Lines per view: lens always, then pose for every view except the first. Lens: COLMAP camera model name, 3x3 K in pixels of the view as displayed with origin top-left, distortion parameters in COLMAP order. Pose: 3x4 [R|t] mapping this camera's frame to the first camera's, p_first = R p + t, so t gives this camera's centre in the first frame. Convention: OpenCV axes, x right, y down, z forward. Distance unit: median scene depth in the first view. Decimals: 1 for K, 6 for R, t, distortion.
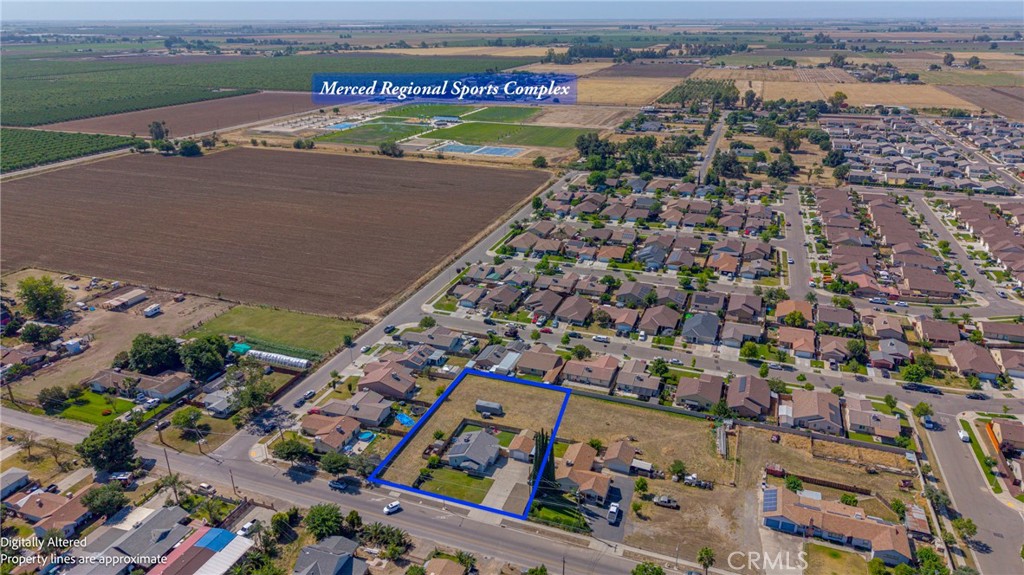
lens RADIAL K [[685.9, 0, 512.0], [0, 685.9, 286.0], [0, 0, 1]] dist [0.026486, -0.024440]
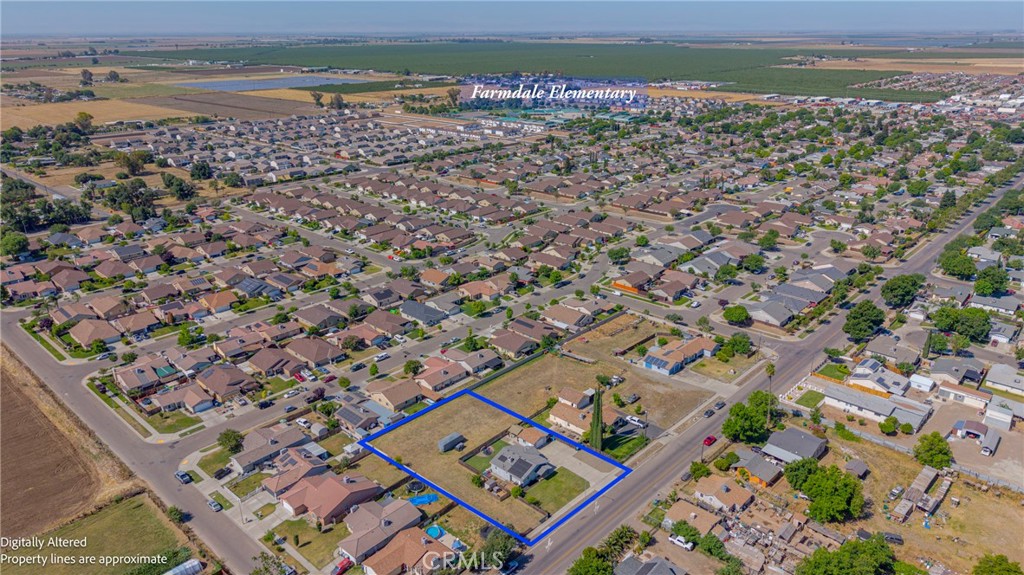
lens RADIAL K [[685.9, 0, 513.1], [0, 685.9, 288.0], [0, 0, 1]] dist [0.026486, -0.024440]
pose [[0.368145, -0.318723, 0.873433, -0.564680], [0.335176, 0.921739, 0.195076, -0.128578], [-0.867252, 0.220937, 0.446161, 0.338473]]
